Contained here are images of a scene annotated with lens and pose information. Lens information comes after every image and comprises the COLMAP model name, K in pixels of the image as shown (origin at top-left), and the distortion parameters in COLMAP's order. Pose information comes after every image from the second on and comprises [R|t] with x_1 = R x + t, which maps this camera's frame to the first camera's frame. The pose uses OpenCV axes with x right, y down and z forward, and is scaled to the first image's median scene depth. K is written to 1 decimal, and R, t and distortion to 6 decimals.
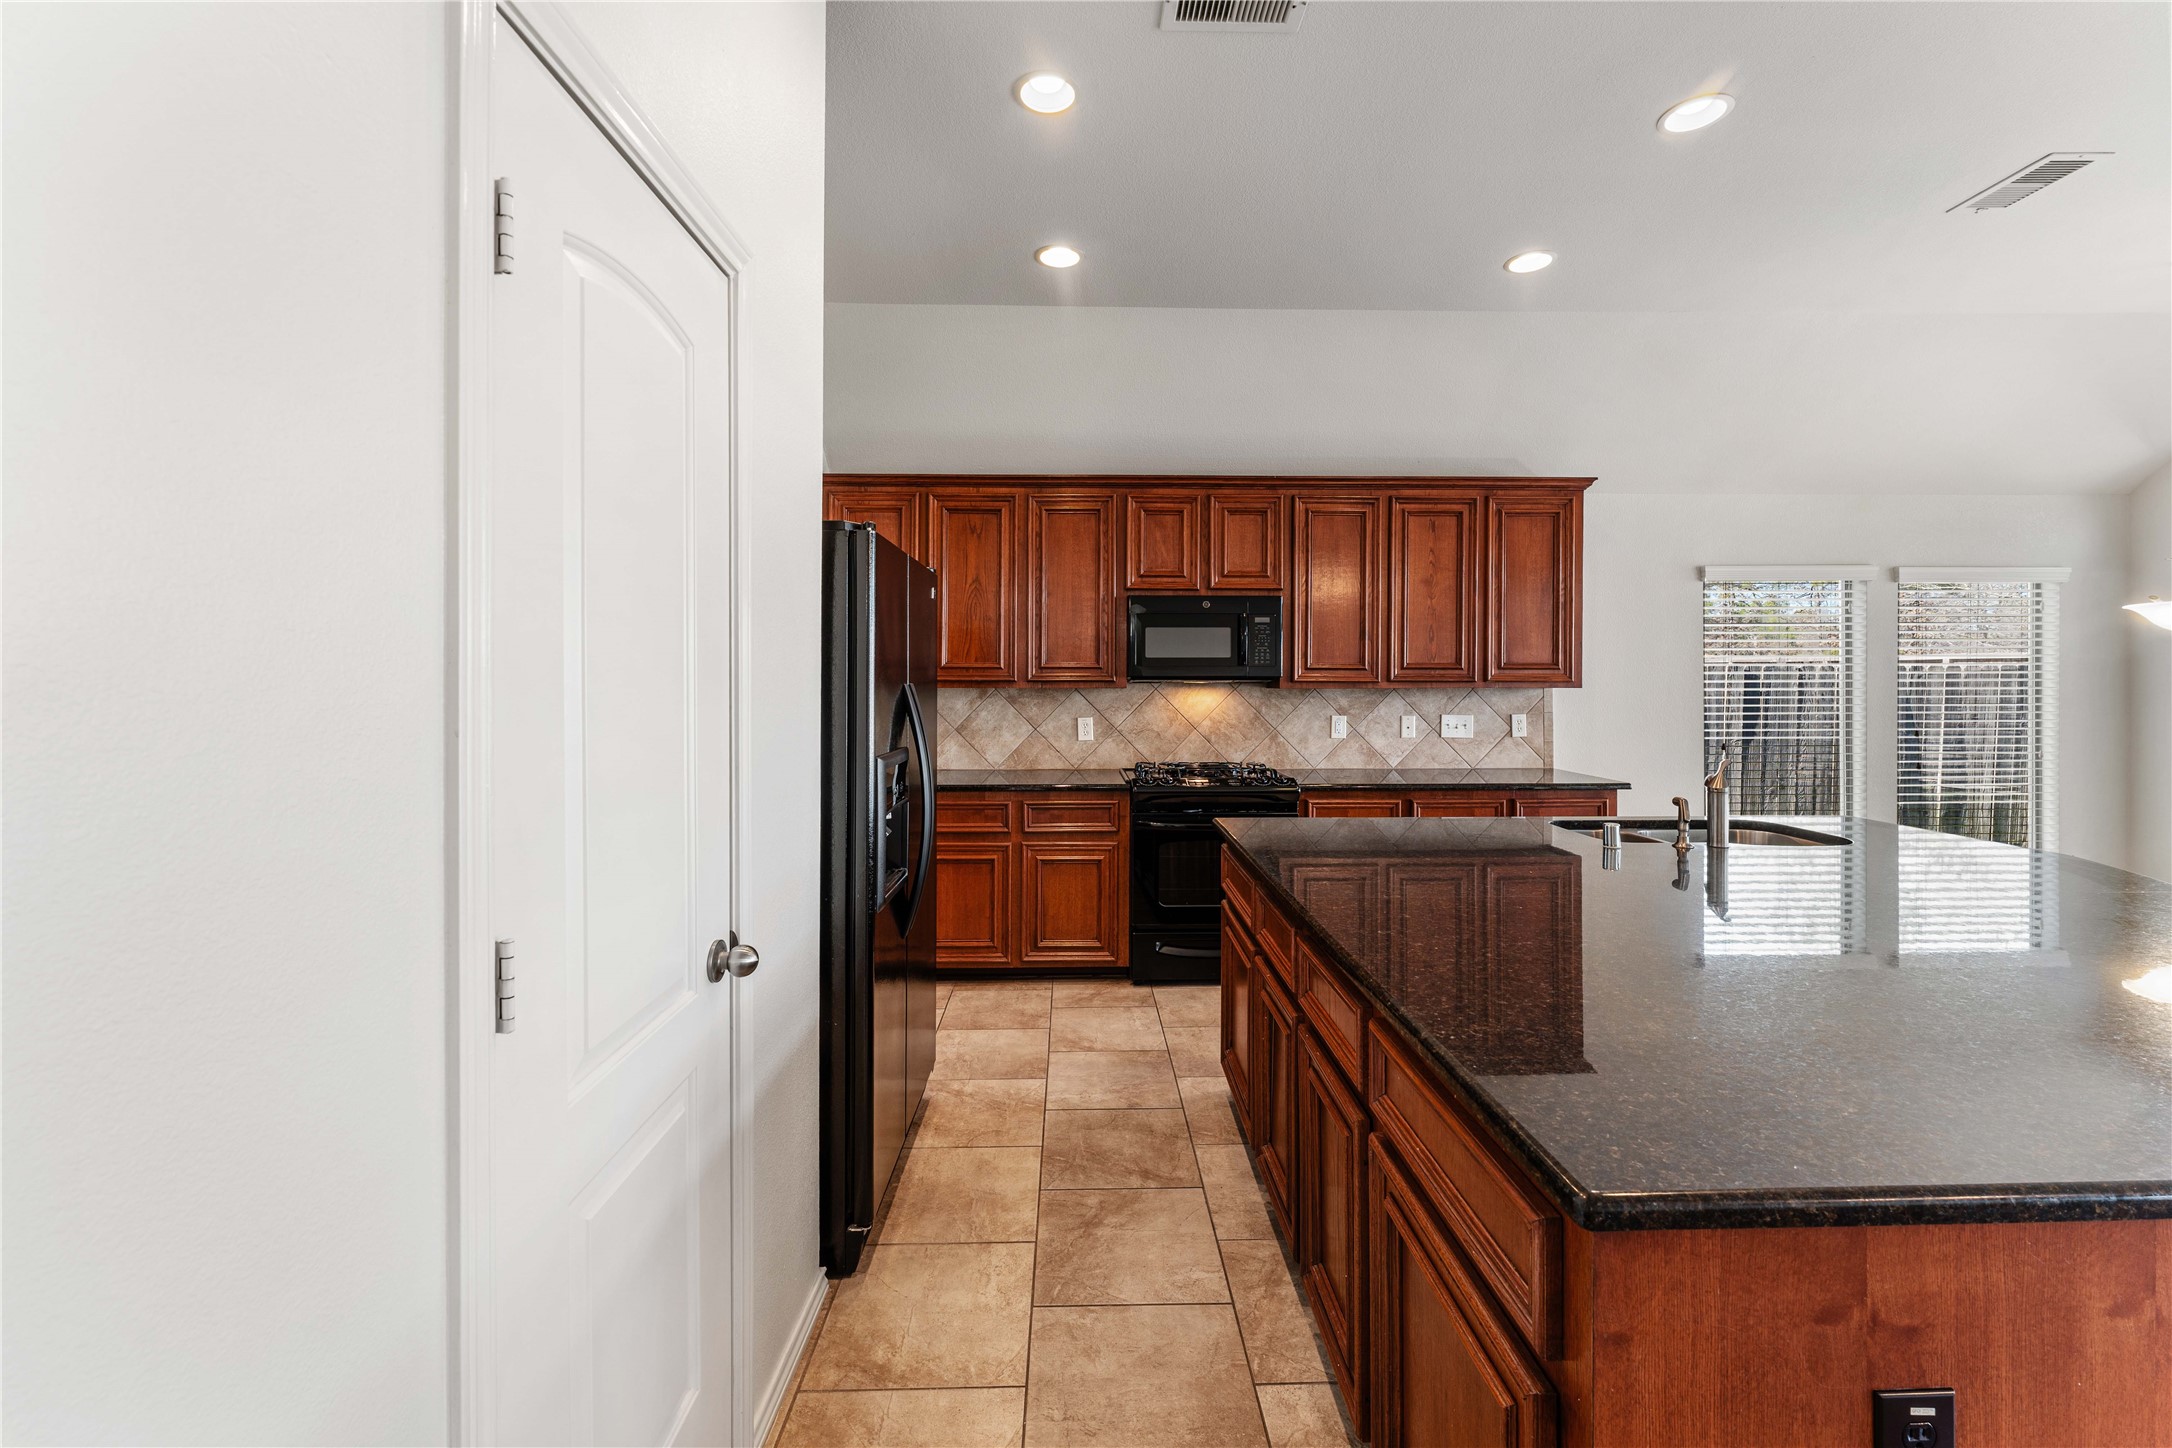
lens RADIAL K [[878.5, 0, 1093.8], [0, 878.5, 689.3], [0, 0, 1]] dist [-0.000194, -0.000303]
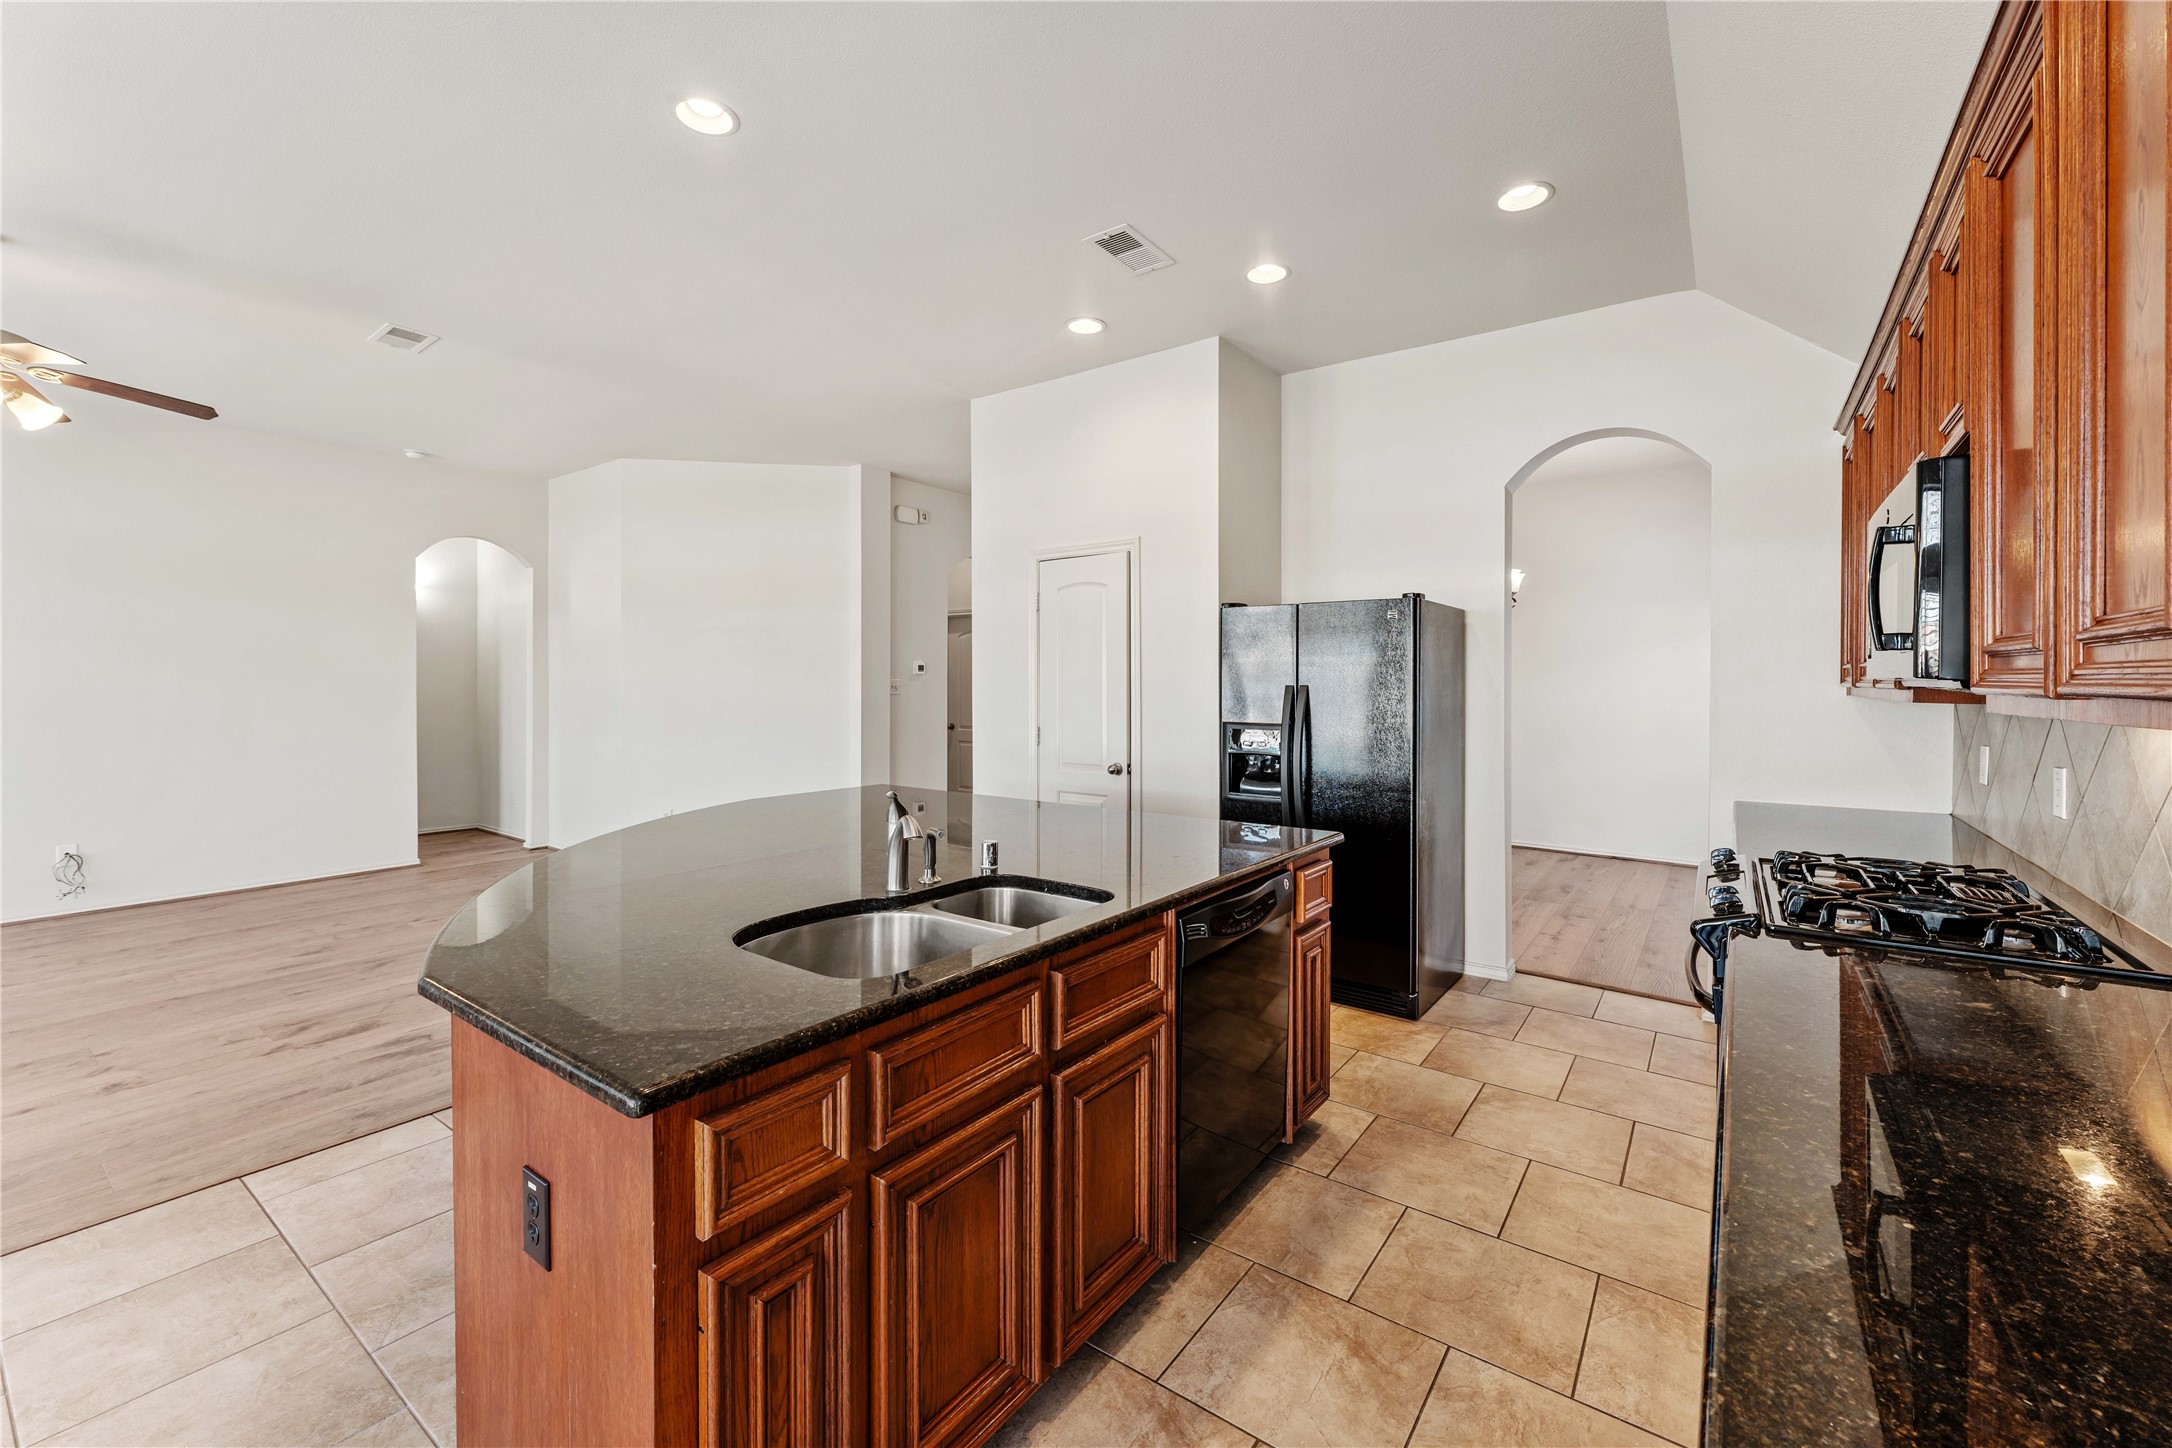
lens RADIAL K [[878.5, 0, 1093.8], [0, 878.5, 689.3], [0, 0, 1]] dist [-0.000194, -0.000303]
pose [[-0.607516, 0.007367, -0.794273, 0.665630], [-0.006125, 0.999884, 0.013959, -0.010959], [0.794284, 0.013345, -0.607400, 0.872185]]
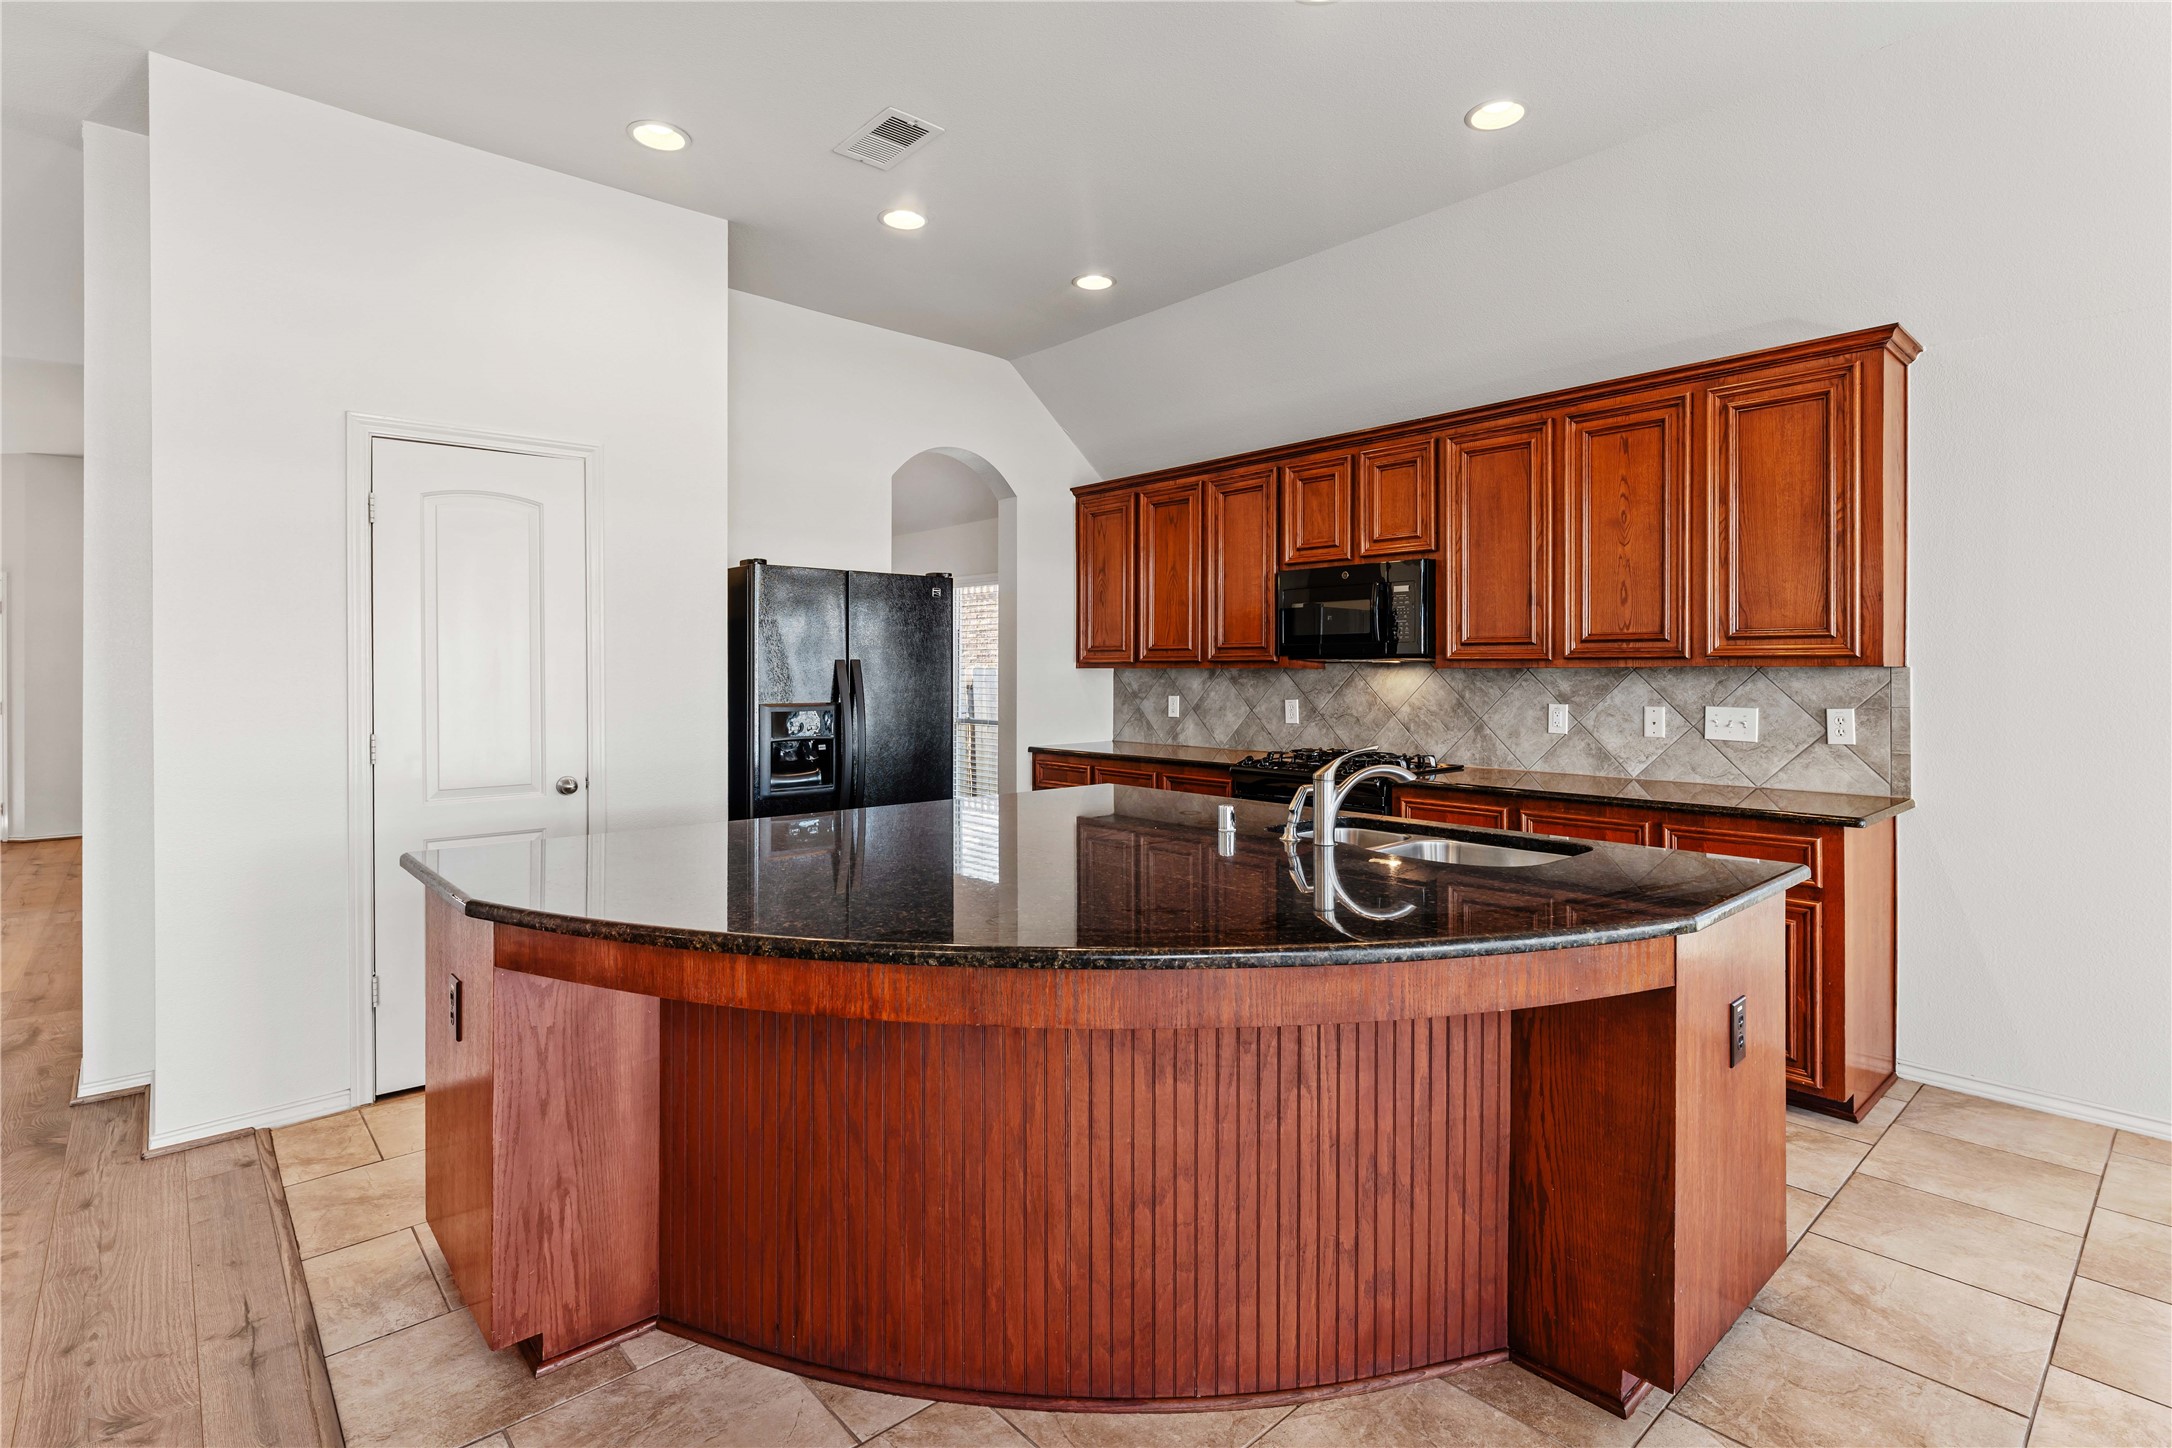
lens RADIAL K [[1044.1, 0, 1095.7], [0, 1044.1, 668.9], [0, 0, 1]] dist [0.001494, 0.000403]
pose [[0.654439, -0.001337, -0.756114, 0.710889], [-0.006351, 0.999953, -0.007265, 0.008607], [0.756088, 0.009557, 0.654400, 0.094656]]
